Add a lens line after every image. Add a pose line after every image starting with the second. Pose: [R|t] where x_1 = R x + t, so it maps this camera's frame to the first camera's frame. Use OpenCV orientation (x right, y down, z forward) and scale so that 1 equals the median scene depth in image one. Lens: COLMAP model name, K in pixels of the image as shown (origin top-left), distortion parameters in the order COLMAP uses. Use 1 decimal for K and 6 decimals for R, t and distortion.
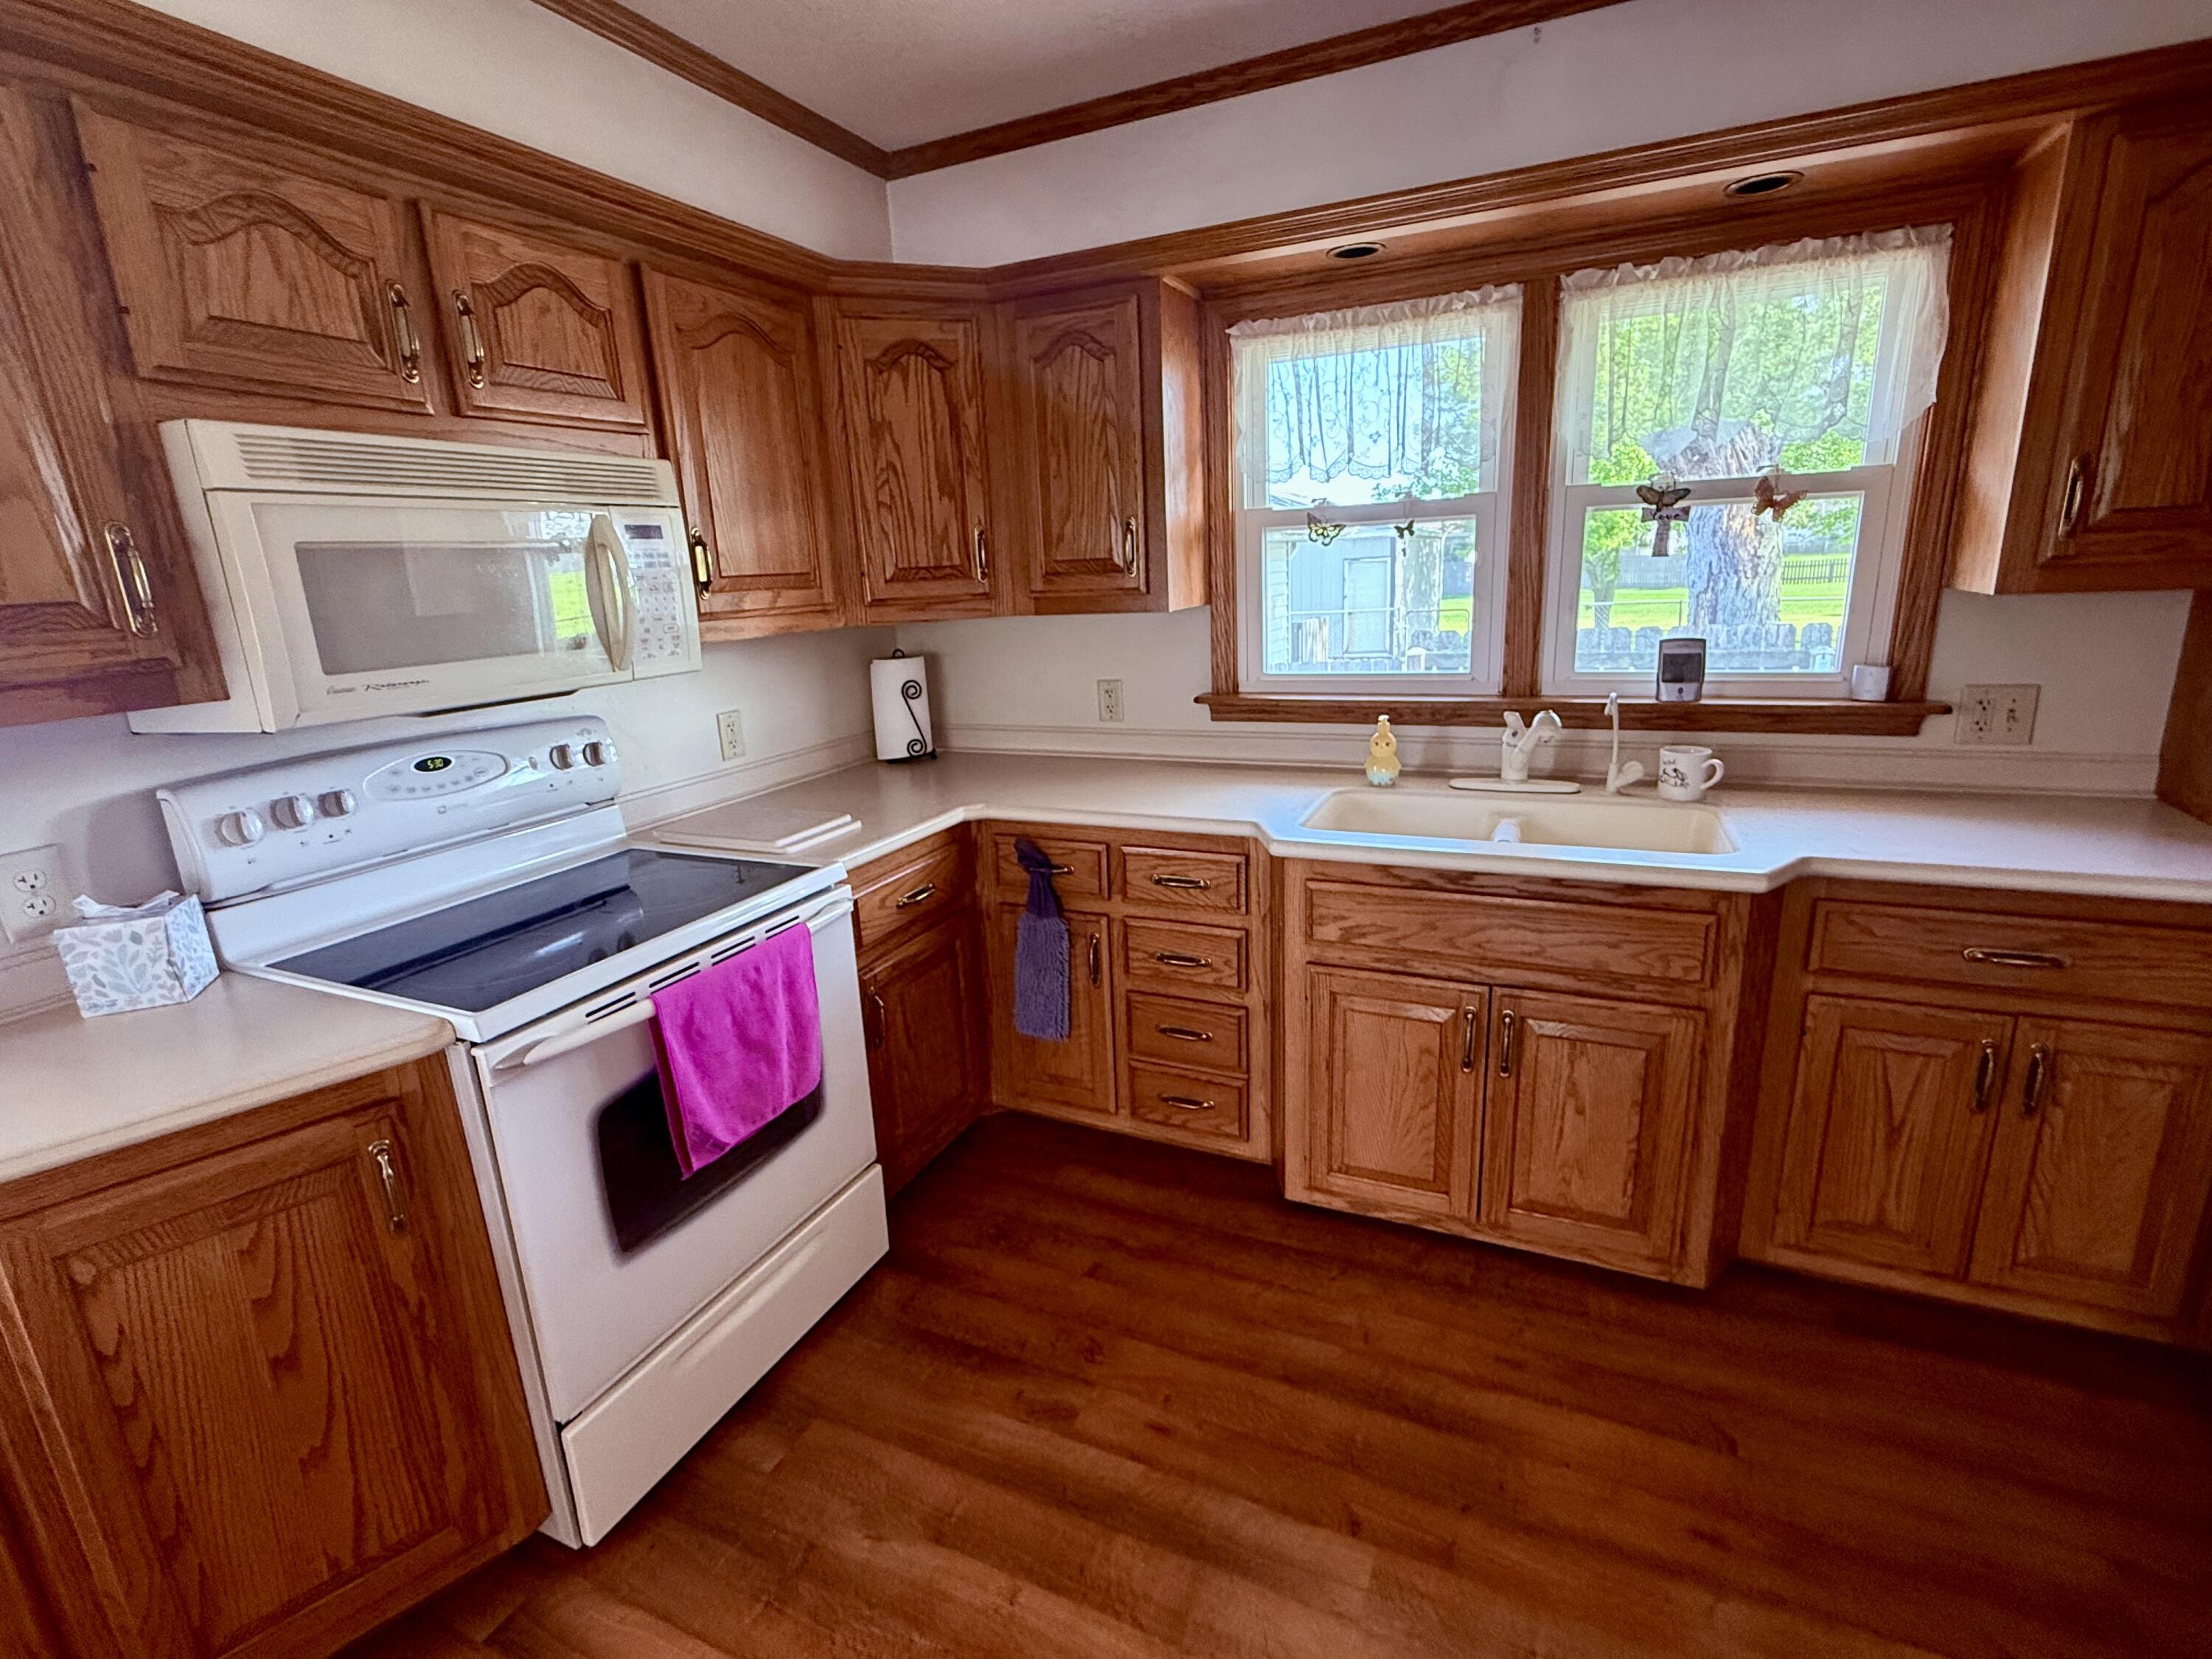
lens RADIAL K [[1013.6, 0, 1106.0], [0, 1013.6, 829.5], [0, 0, 1]] dist [-0.003718, -0.000551]
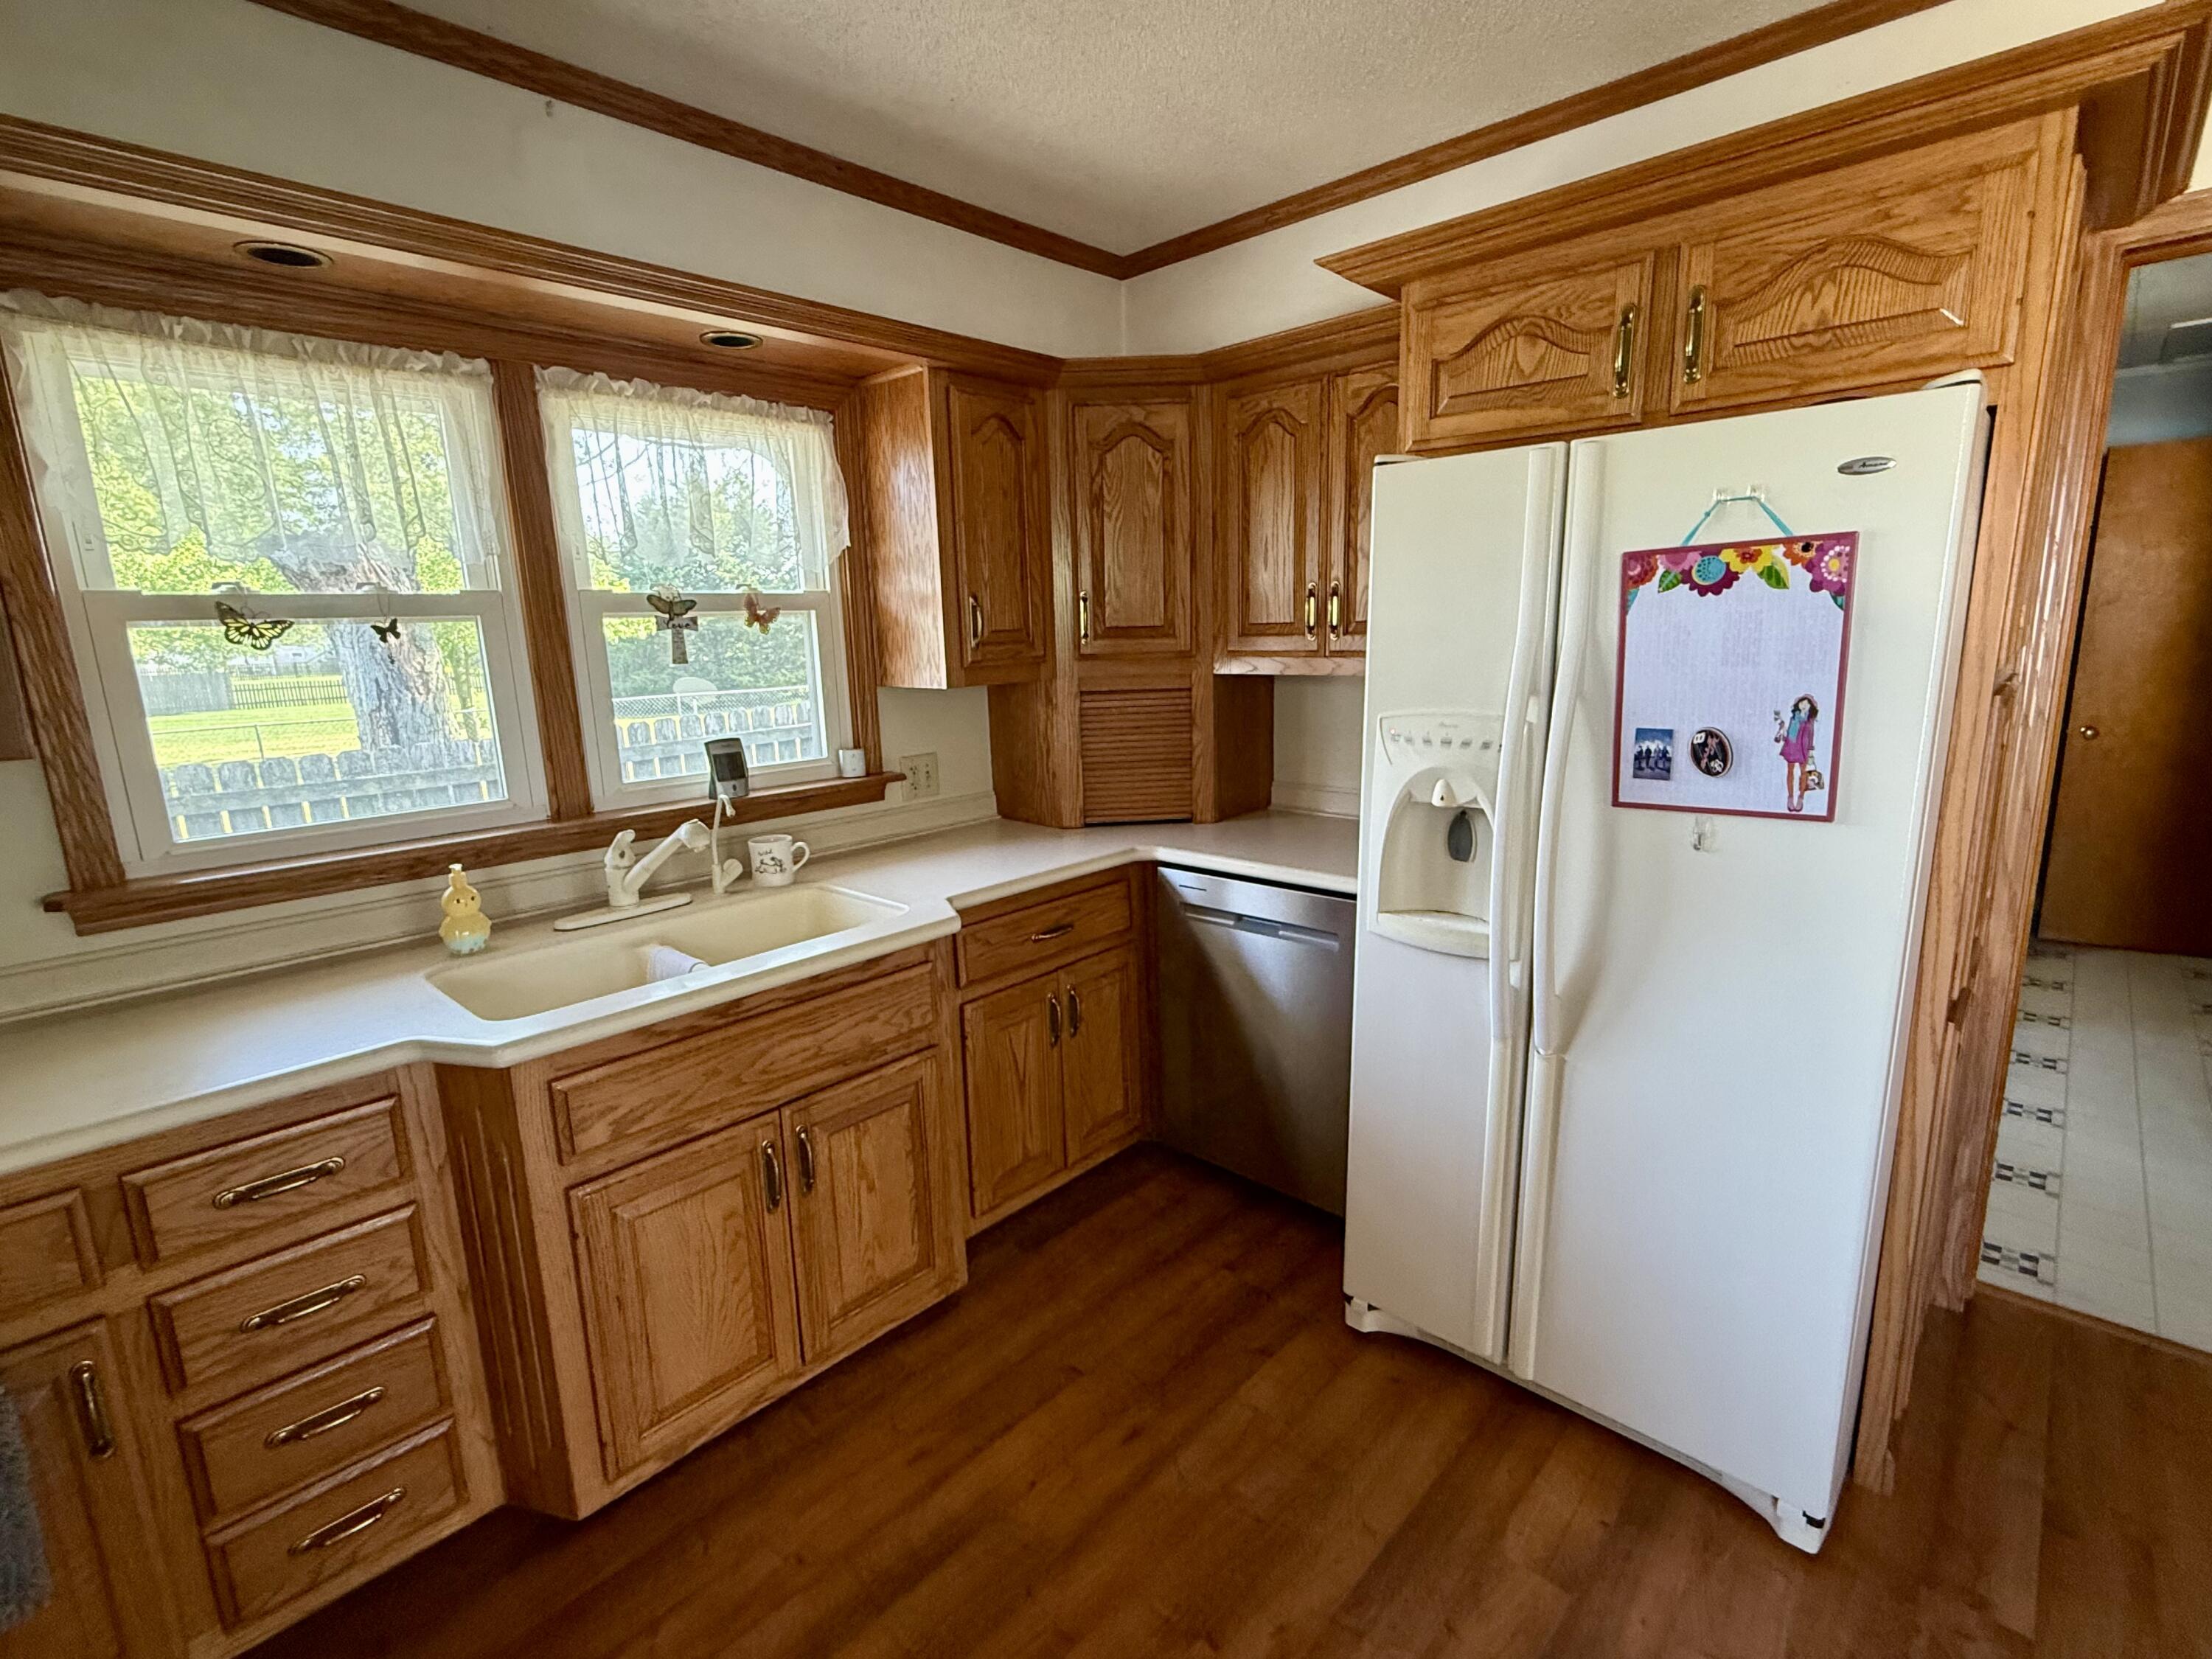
lens RADIAL K [[1013.6, 0, 1106.0], [0, 1013.6, 829.5], [0, 0, 1]] dist [-0.003718, -0.000551]
pose [[0.324838, -0.149604, 0.933863, -0.313842], [0.253840, 0.964972, 0.066291, -0.070219], [-0.911069, 0.215518, 0.351435, 0.300065]]
